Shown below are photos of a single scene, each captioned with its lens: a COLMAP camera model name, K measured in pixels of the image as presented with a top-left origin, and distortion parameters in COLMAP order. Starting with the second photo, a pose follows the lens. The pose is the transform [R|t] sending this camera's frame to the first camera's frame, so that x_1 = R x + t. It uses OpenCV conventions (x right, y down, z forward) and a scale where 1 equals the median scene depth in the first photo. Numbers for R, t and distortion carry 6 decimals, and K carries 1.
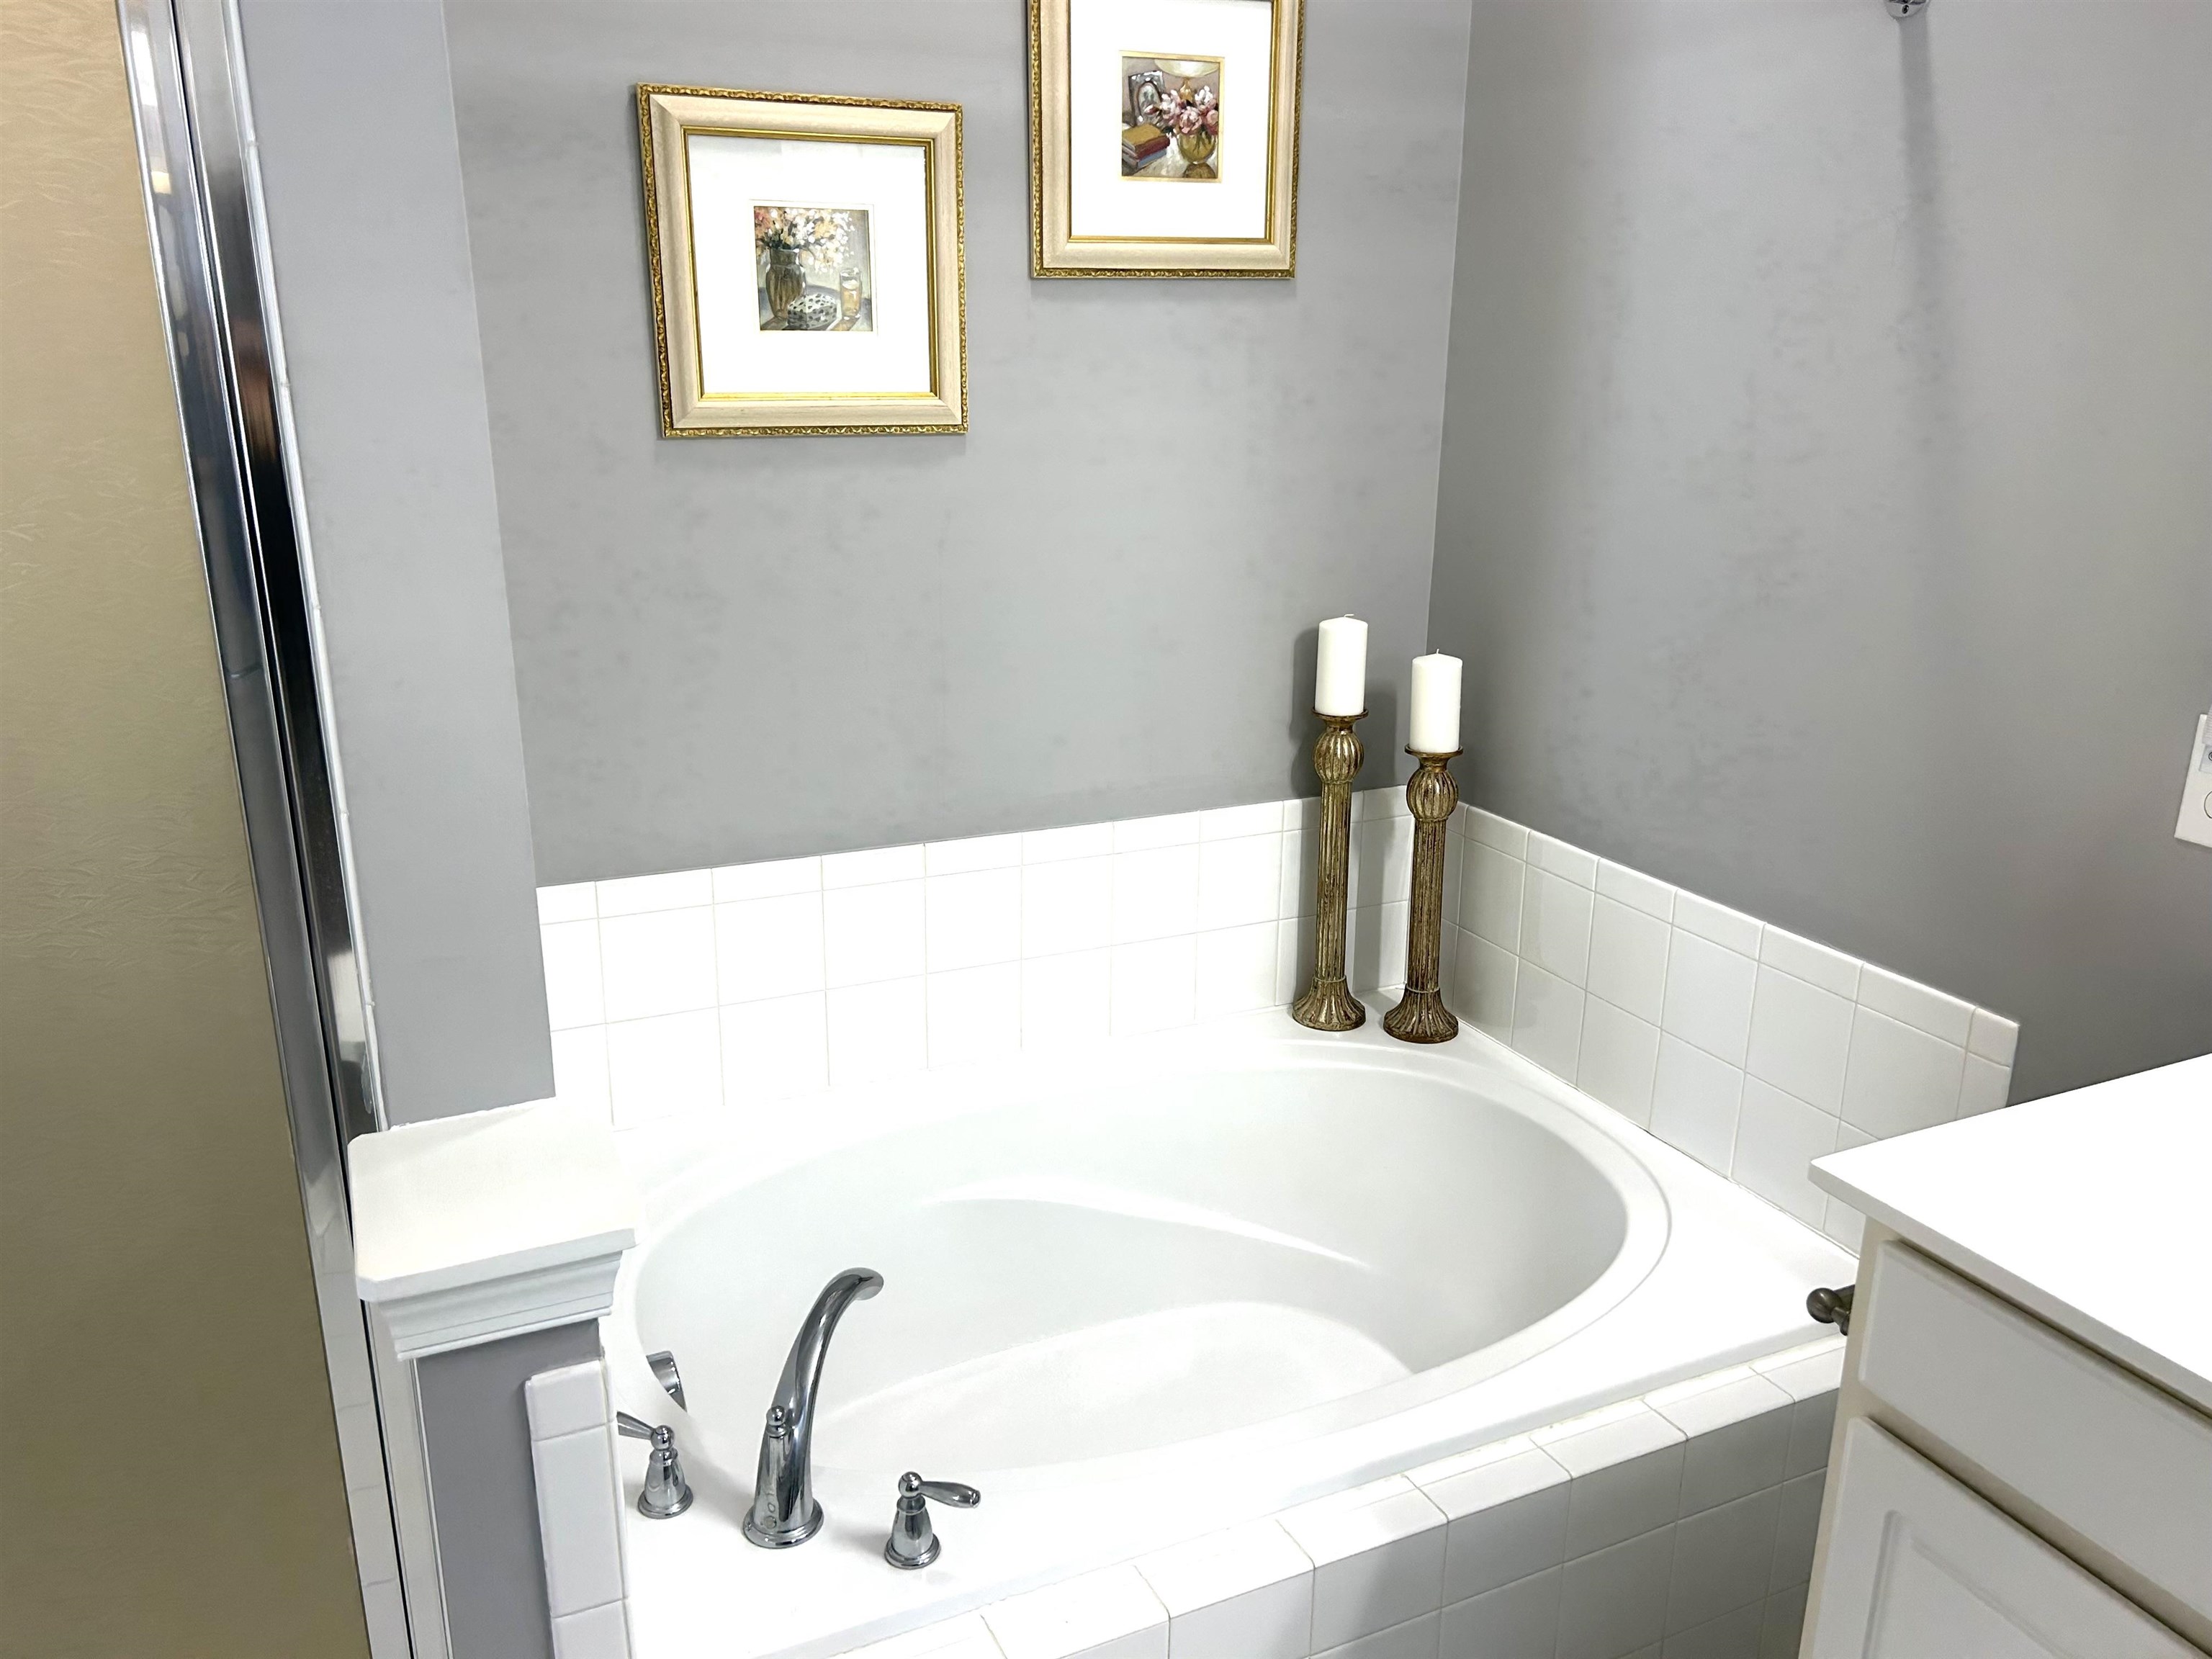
lens RADIAL K [[1681.6, 0, 1106.0], [0, 1681.6, 829.5], [0, 0, 1]] dist [0.081405, -0.100608]
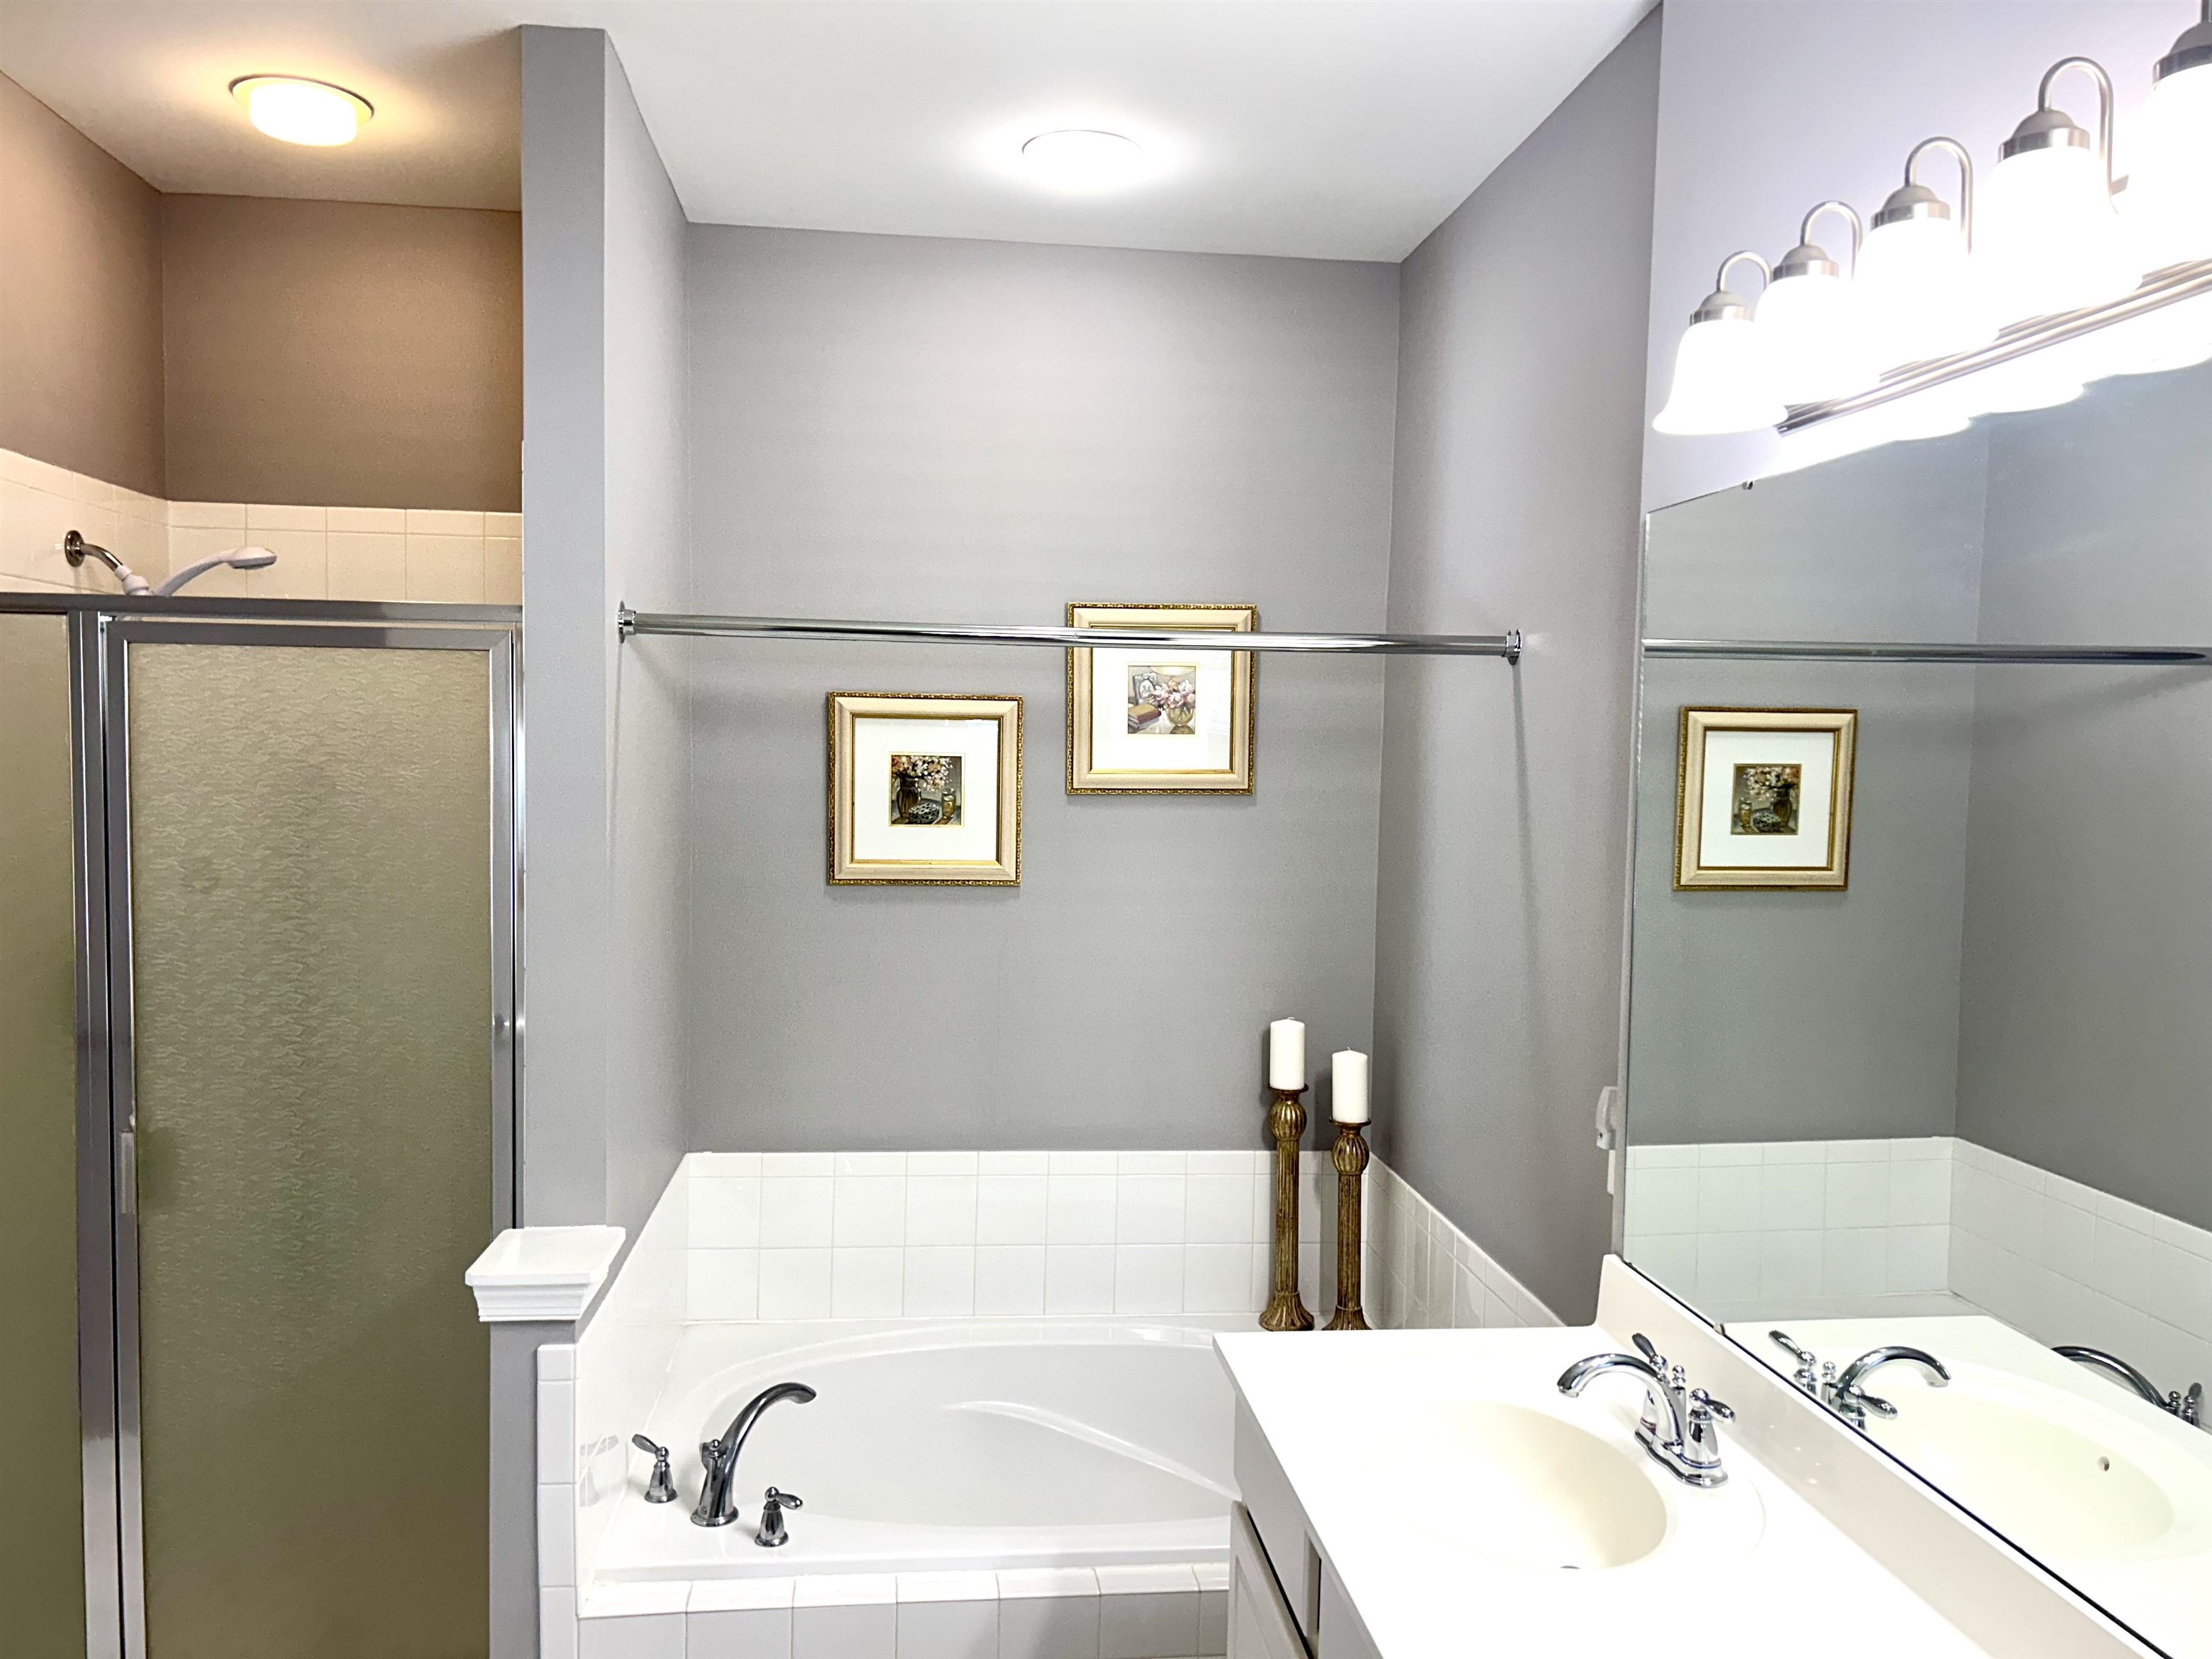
lens RADIAL K [[1660.5, 0, 1113.6], [0, 1660.5, 833.7], [0, 0, 1]] dist [0.095555, -0.150872]
pose [[0.950019, 0.024992, -0.311191, 0.495066], [-0.100580, 0.968145, -0.229303, 0.066570], [0.295547, 0.249142, 0.922269, -0.428330]]
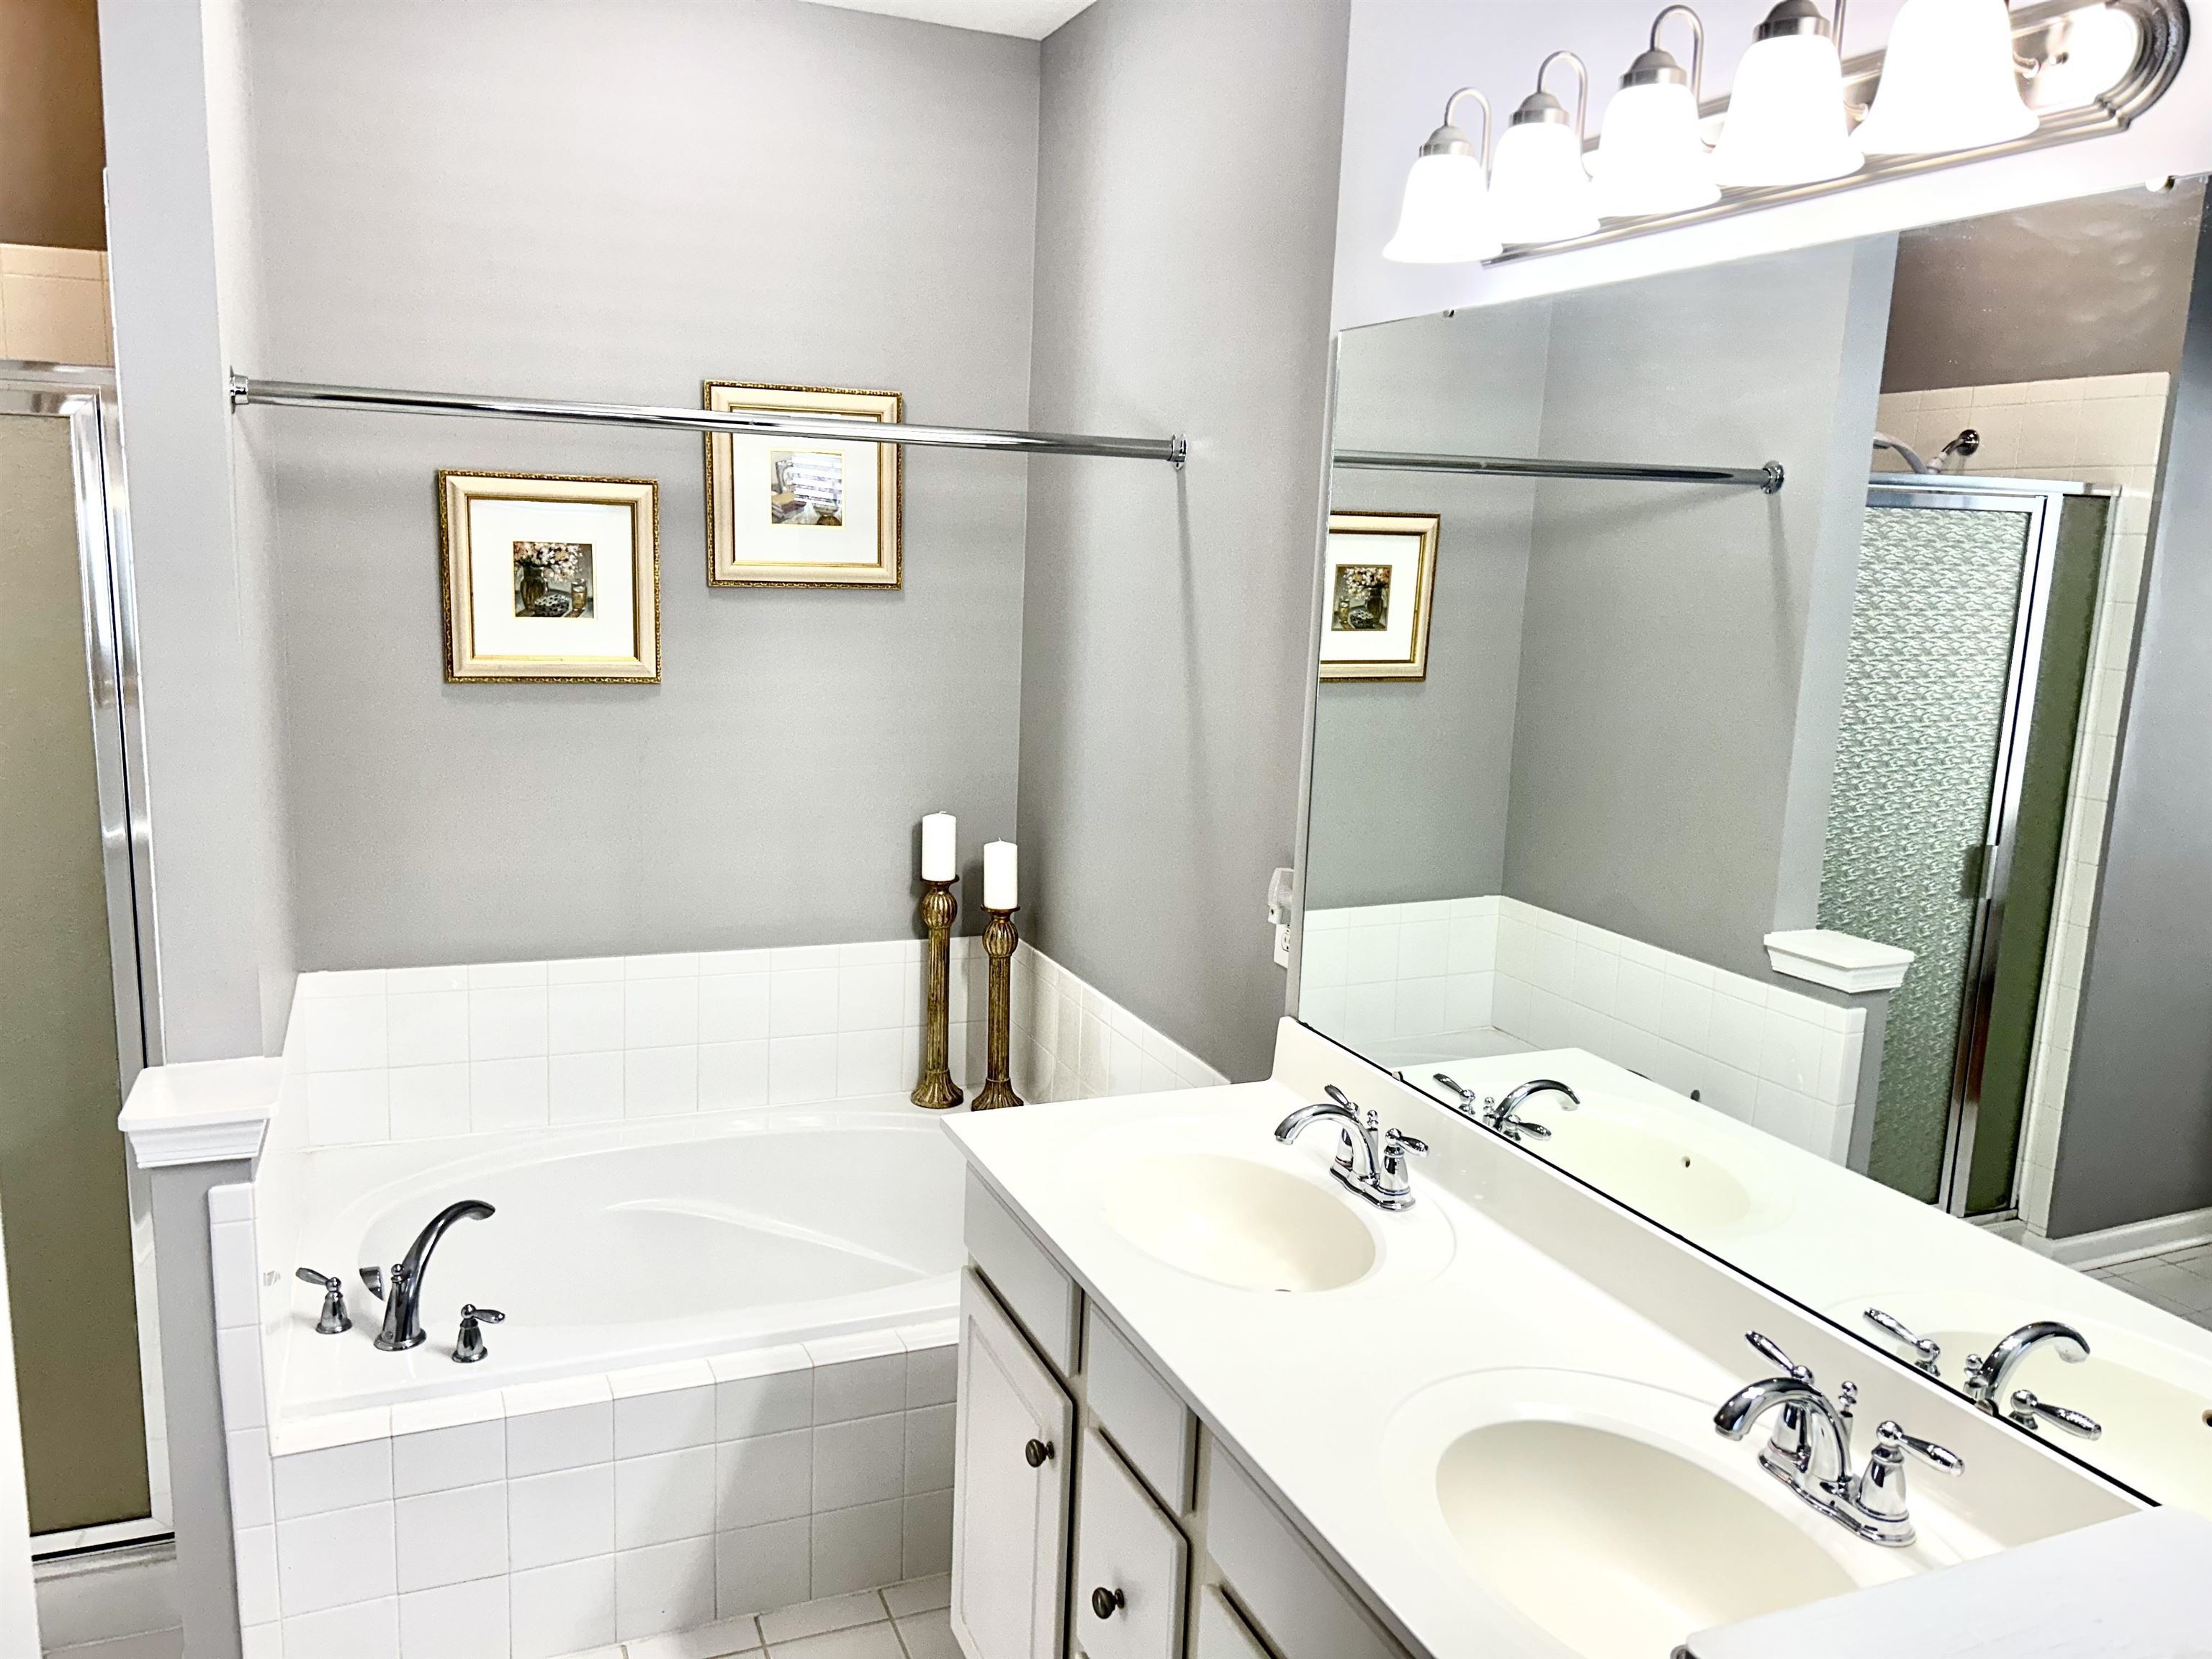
lens RADIAL K [[1660.5, 0, 1113.6], [0, 1660.5, 833.7], [0, 0, 1]] dist [0.095555, -0.150872]
pose [[0.999106, 0.033501, -0.025770, 0.375280], [-0.036372, 0.992049, -0.120478, 0.066224], [0.021529, 0.121308, 0.992381, -0.472091]]
